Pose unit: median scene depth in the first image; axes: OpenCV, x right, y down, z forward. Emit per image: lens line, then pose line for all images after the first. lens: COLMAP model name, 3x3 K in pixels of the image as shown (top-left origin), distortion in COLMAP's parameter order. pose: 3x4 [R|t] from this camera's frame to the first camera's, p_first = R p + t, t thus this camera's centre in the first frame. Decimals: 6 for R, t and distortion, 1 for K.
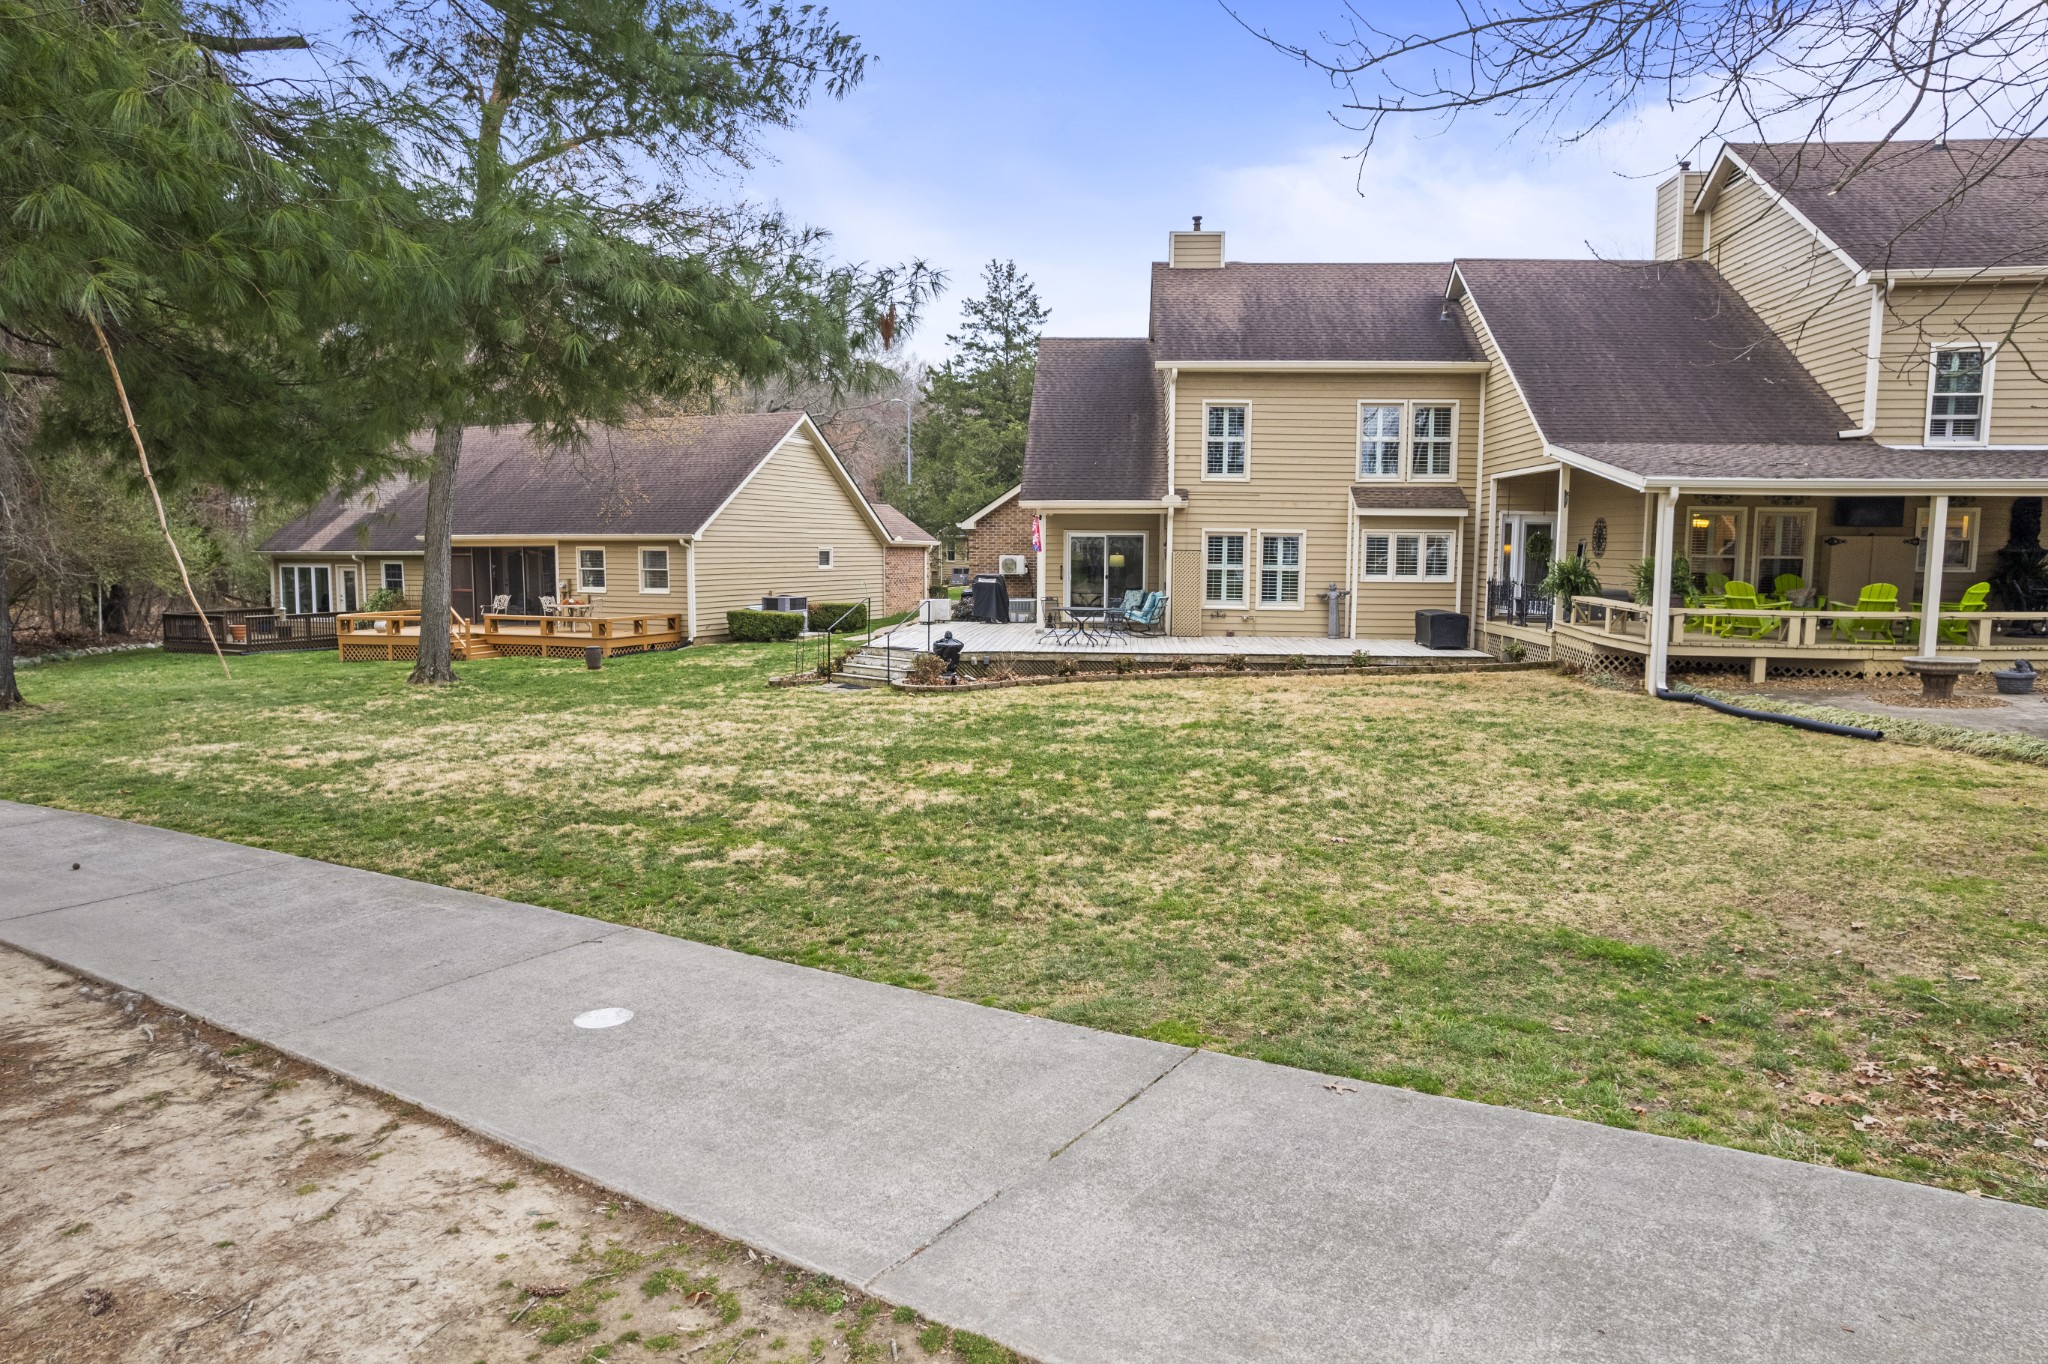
lens RADIAL K [[1314.5, 0, 1010.8], [0, 1314.5, 692.1], [0, 0, 1]] dist [-0.068372, 0.060650]
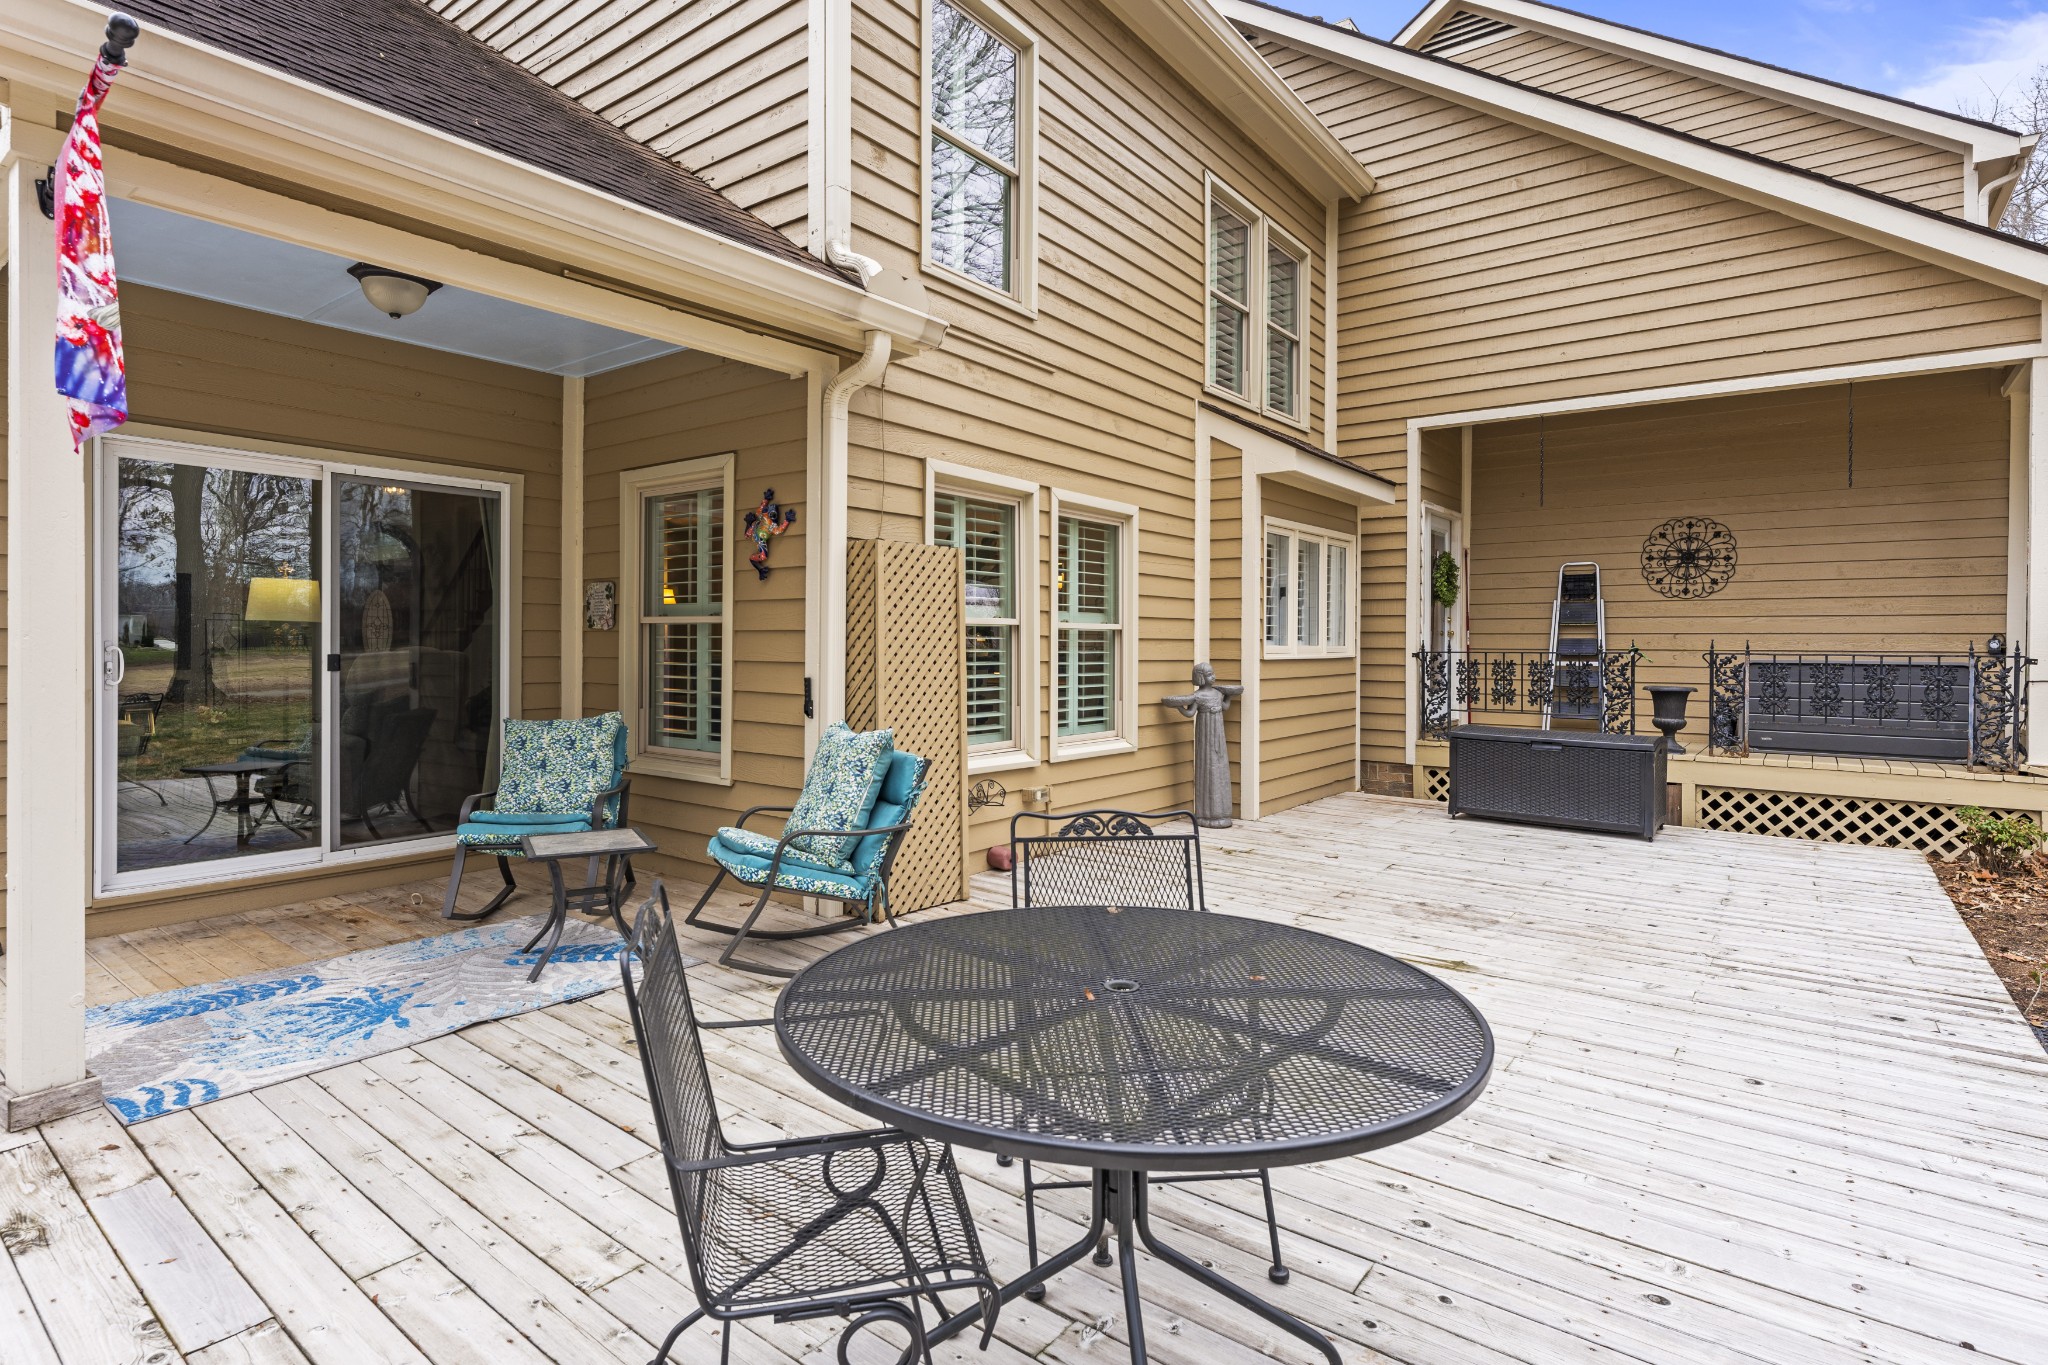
lens RADIAL K [[1030.6, 0, 1019.1], [0, 1030.6, 654.4], [0, 0, 1]] dist [0.003977, -0.002513]
pose [[0.548631, -0.011545, 0.835985, -0.008509], [0.088970, 0.995033, -0.044647, -0.076917], [-0.831317, 0.098872, 0.546934, 0.875779]]
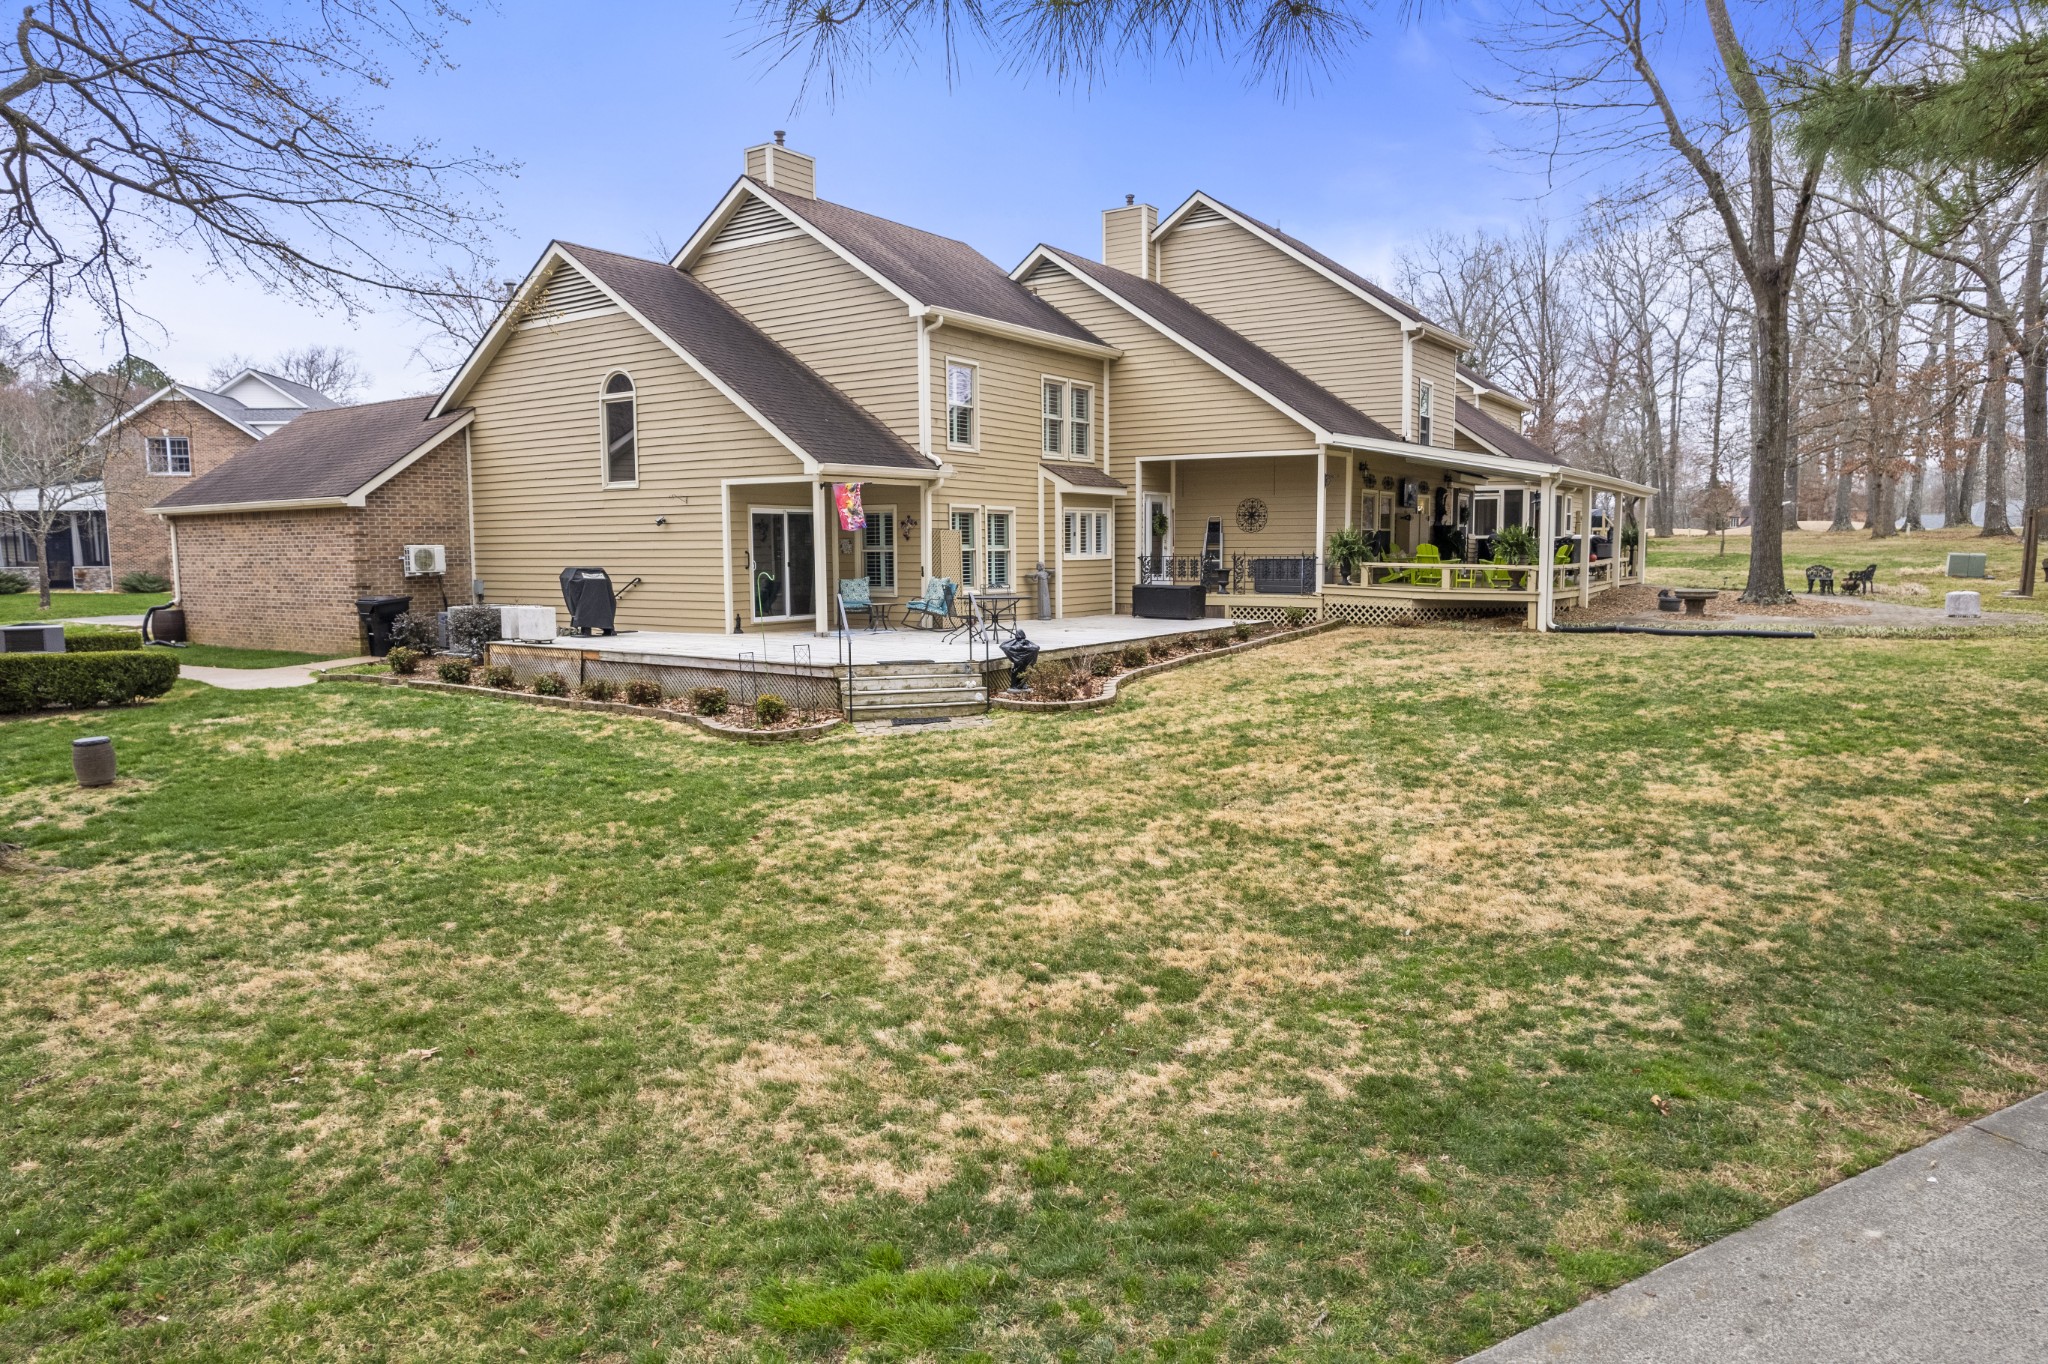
lens RADIAL K [[1314.5, 0, 1028.1], [0, 1314.5, 699.9], [0, 0, 1]] dist [-0.068372, 0.060650]
pose [[0.492058, -0.108449, 0.863781, -0.594643], [0.105331, 0.992338, 0.064587, -0.045599], [-0.864167, 0.059203, 0.499710, 0.521377]]
